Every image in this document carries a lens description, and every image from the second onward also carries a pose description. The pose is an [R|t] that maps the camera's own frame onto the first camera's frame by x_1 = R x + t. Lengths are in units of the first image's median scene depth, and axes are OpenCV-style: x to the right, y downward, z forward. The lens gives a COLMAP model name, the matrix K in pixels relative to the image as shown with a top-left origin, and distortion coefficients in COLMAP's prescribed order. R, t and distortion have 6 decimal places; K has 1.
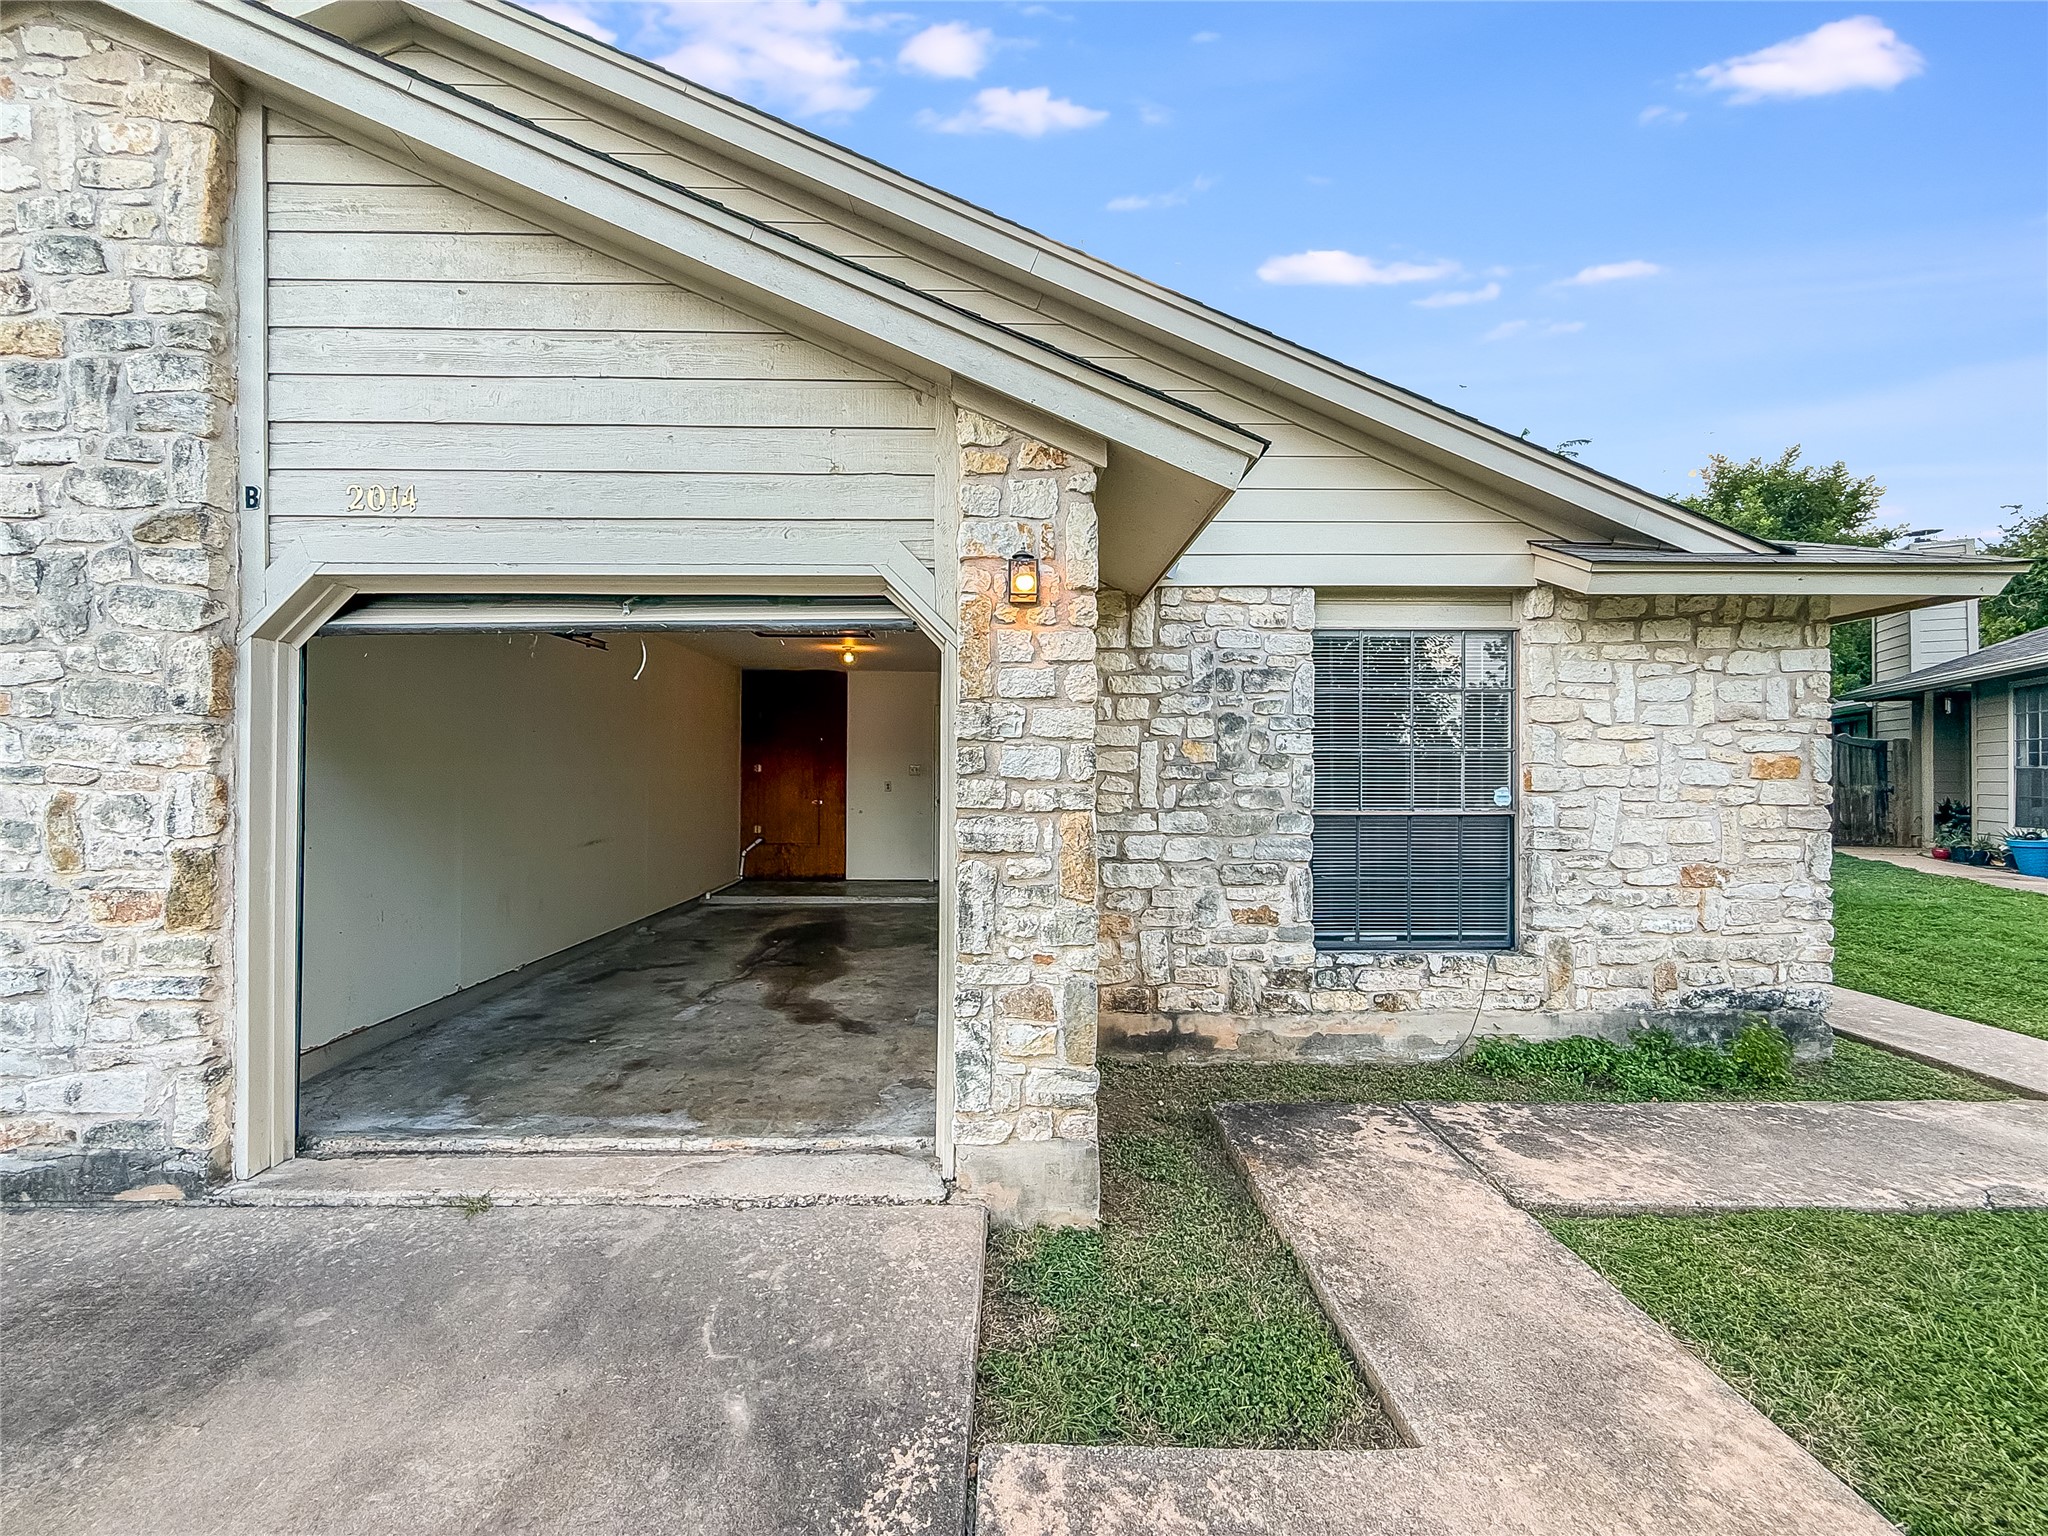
lens RADIAL K [[934.2, 0, 1047.8], [0, 934.2, 768.9], [0, 0, 1]] dist [0.001167, -0.000514]
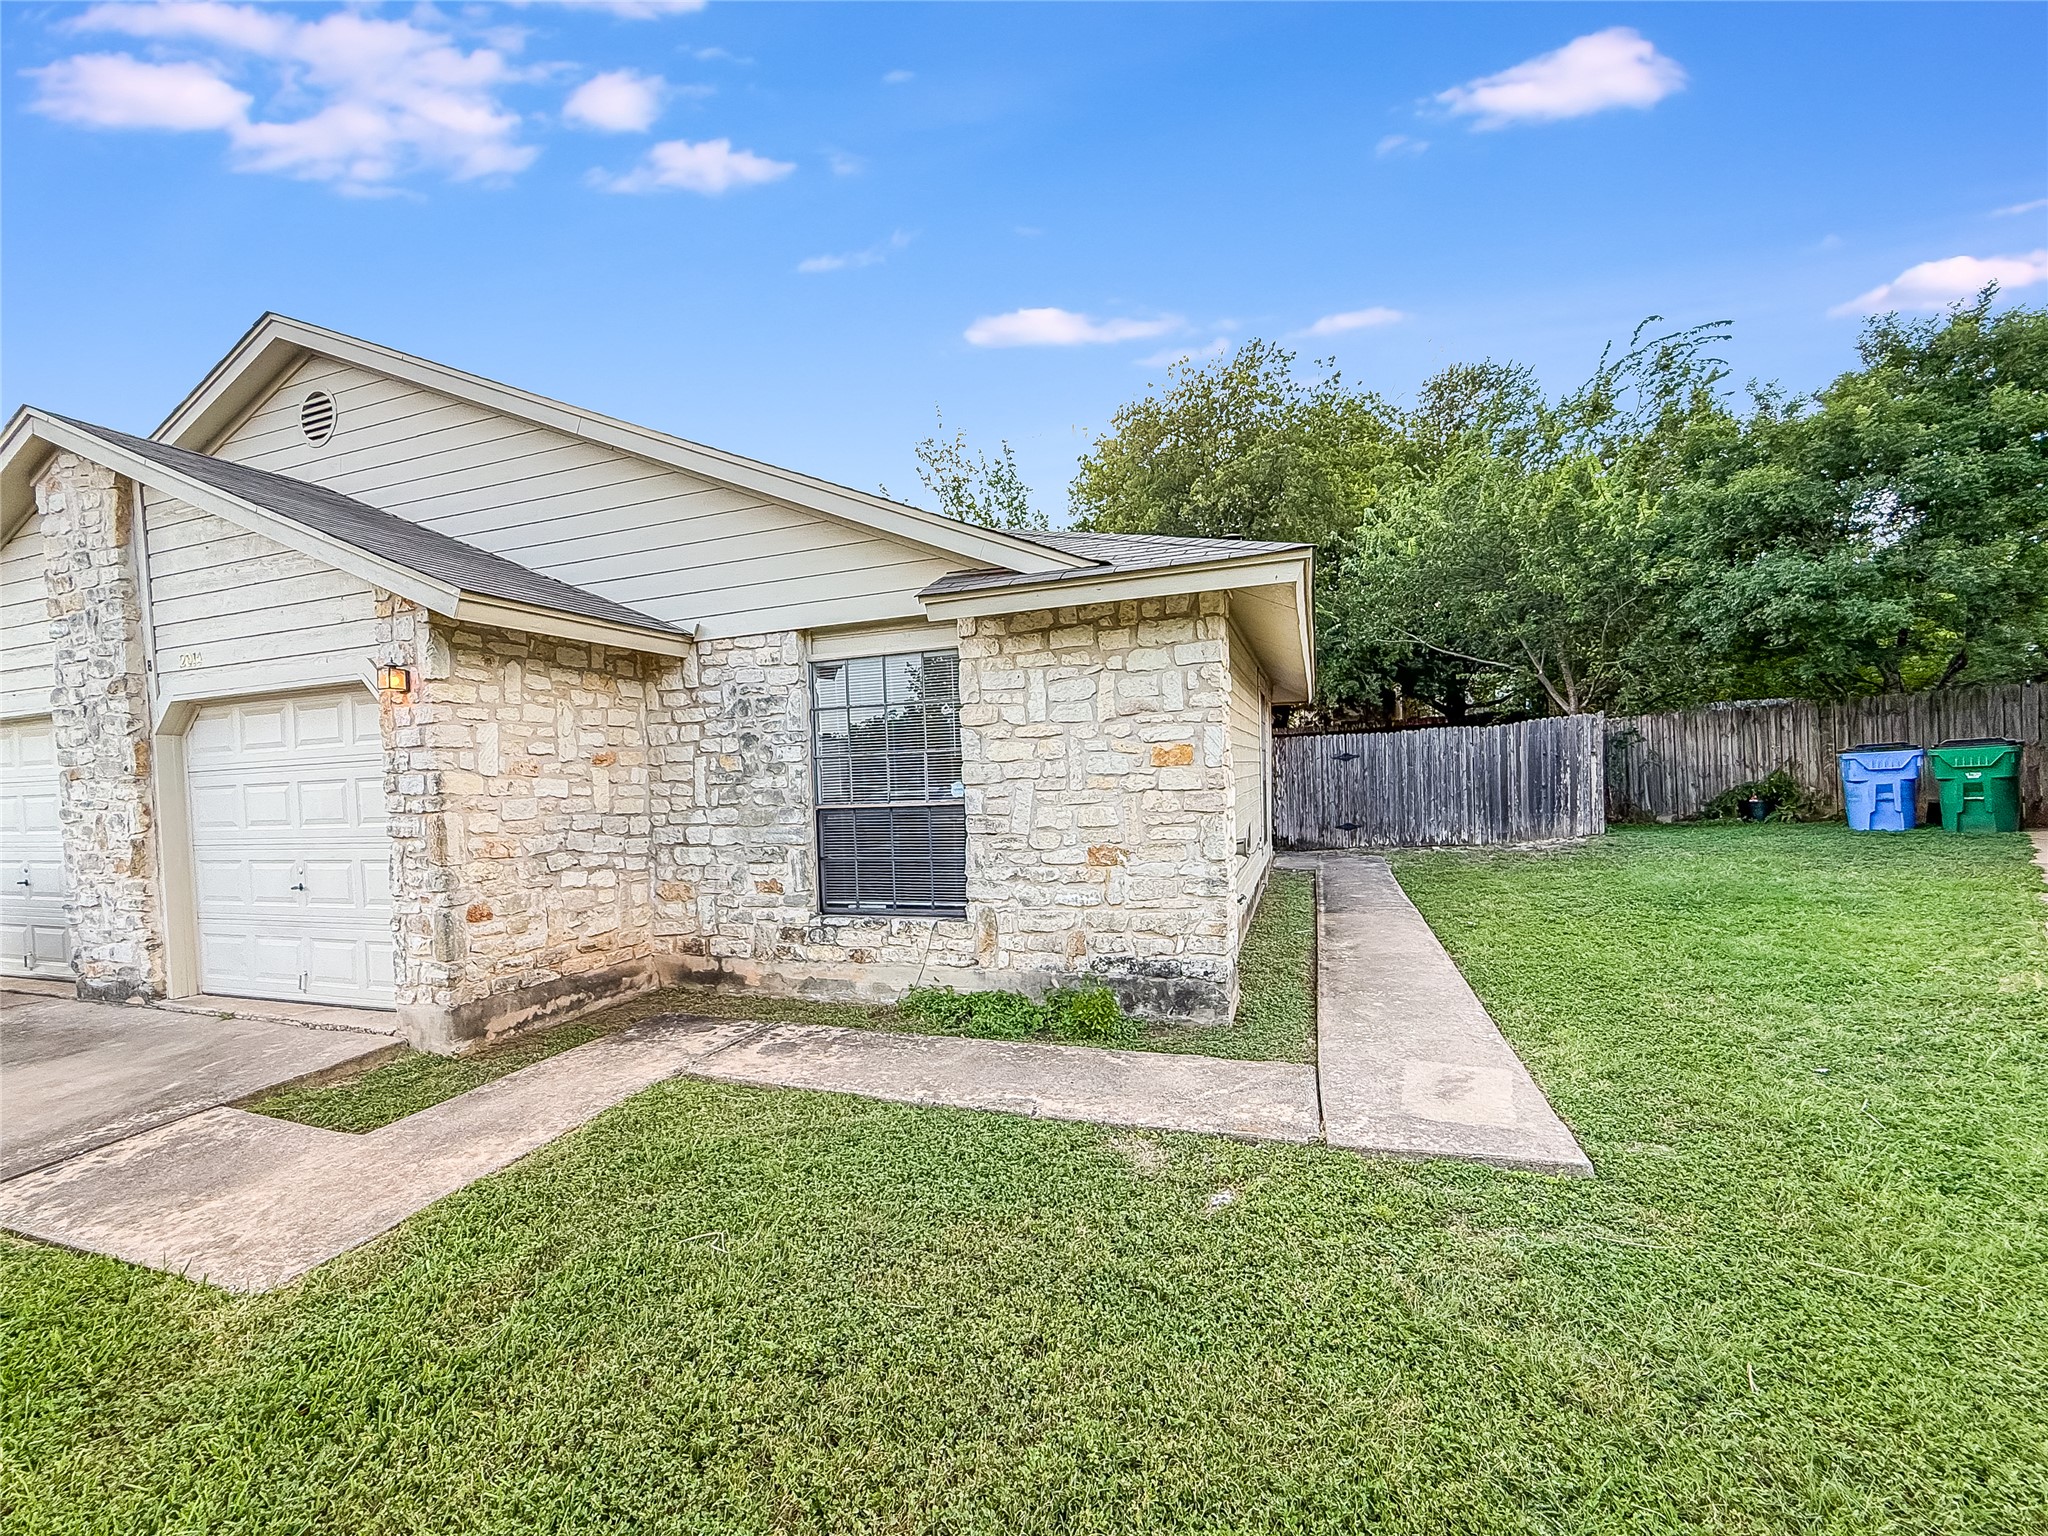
lens RADIAL K [[1005.2, 0, 998.6], [0, 1005.2, 810.1], [0, 0, 1]] dist [-0.001809, 0.001593]
pose [[0.907262, -0.020730, -0.420055, 1.690127], [0.041844, 0.998278, 0.041112, 0.008566], [0.418479, -0.054876, 0.906567, -0.215328]]
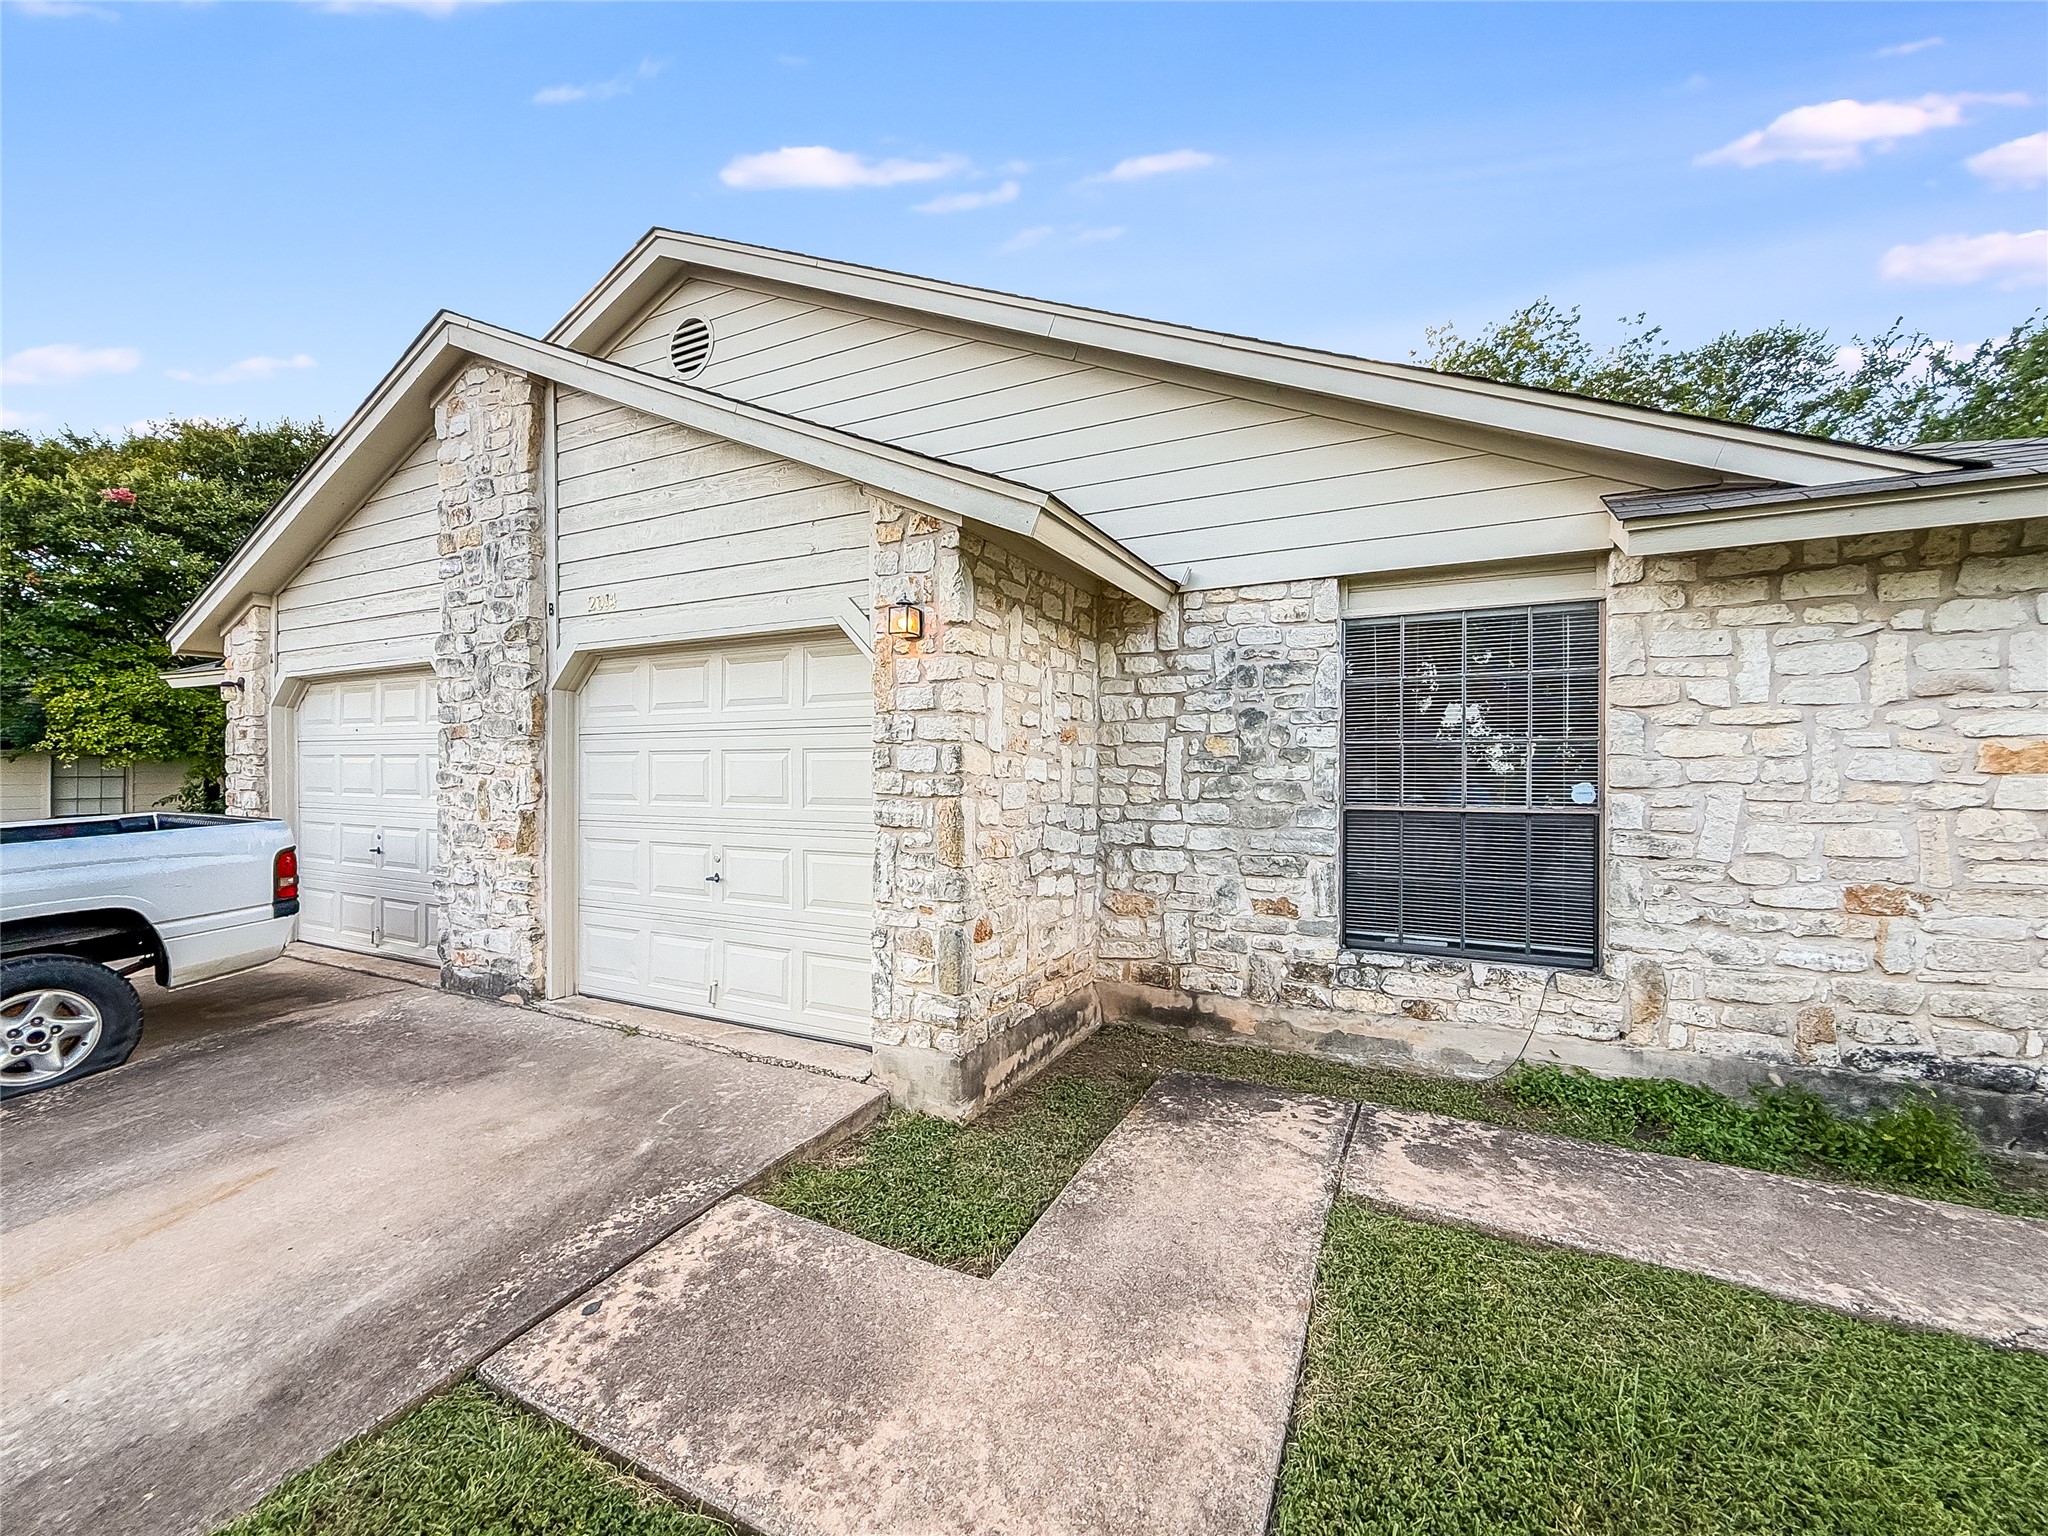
lens RADIAL K [[999.7, 0, 988.8], [0, 999.7, 769.3], [0, 0, 1]] dist [0.000084, 0.003029]
pose [[0.841350, -0.000142, -0.540491, 0.822898], [0.003888, 0.999976, 0.005790, -0.000175], [0.540477, -0.006973, 0.841330, -0.125351]]
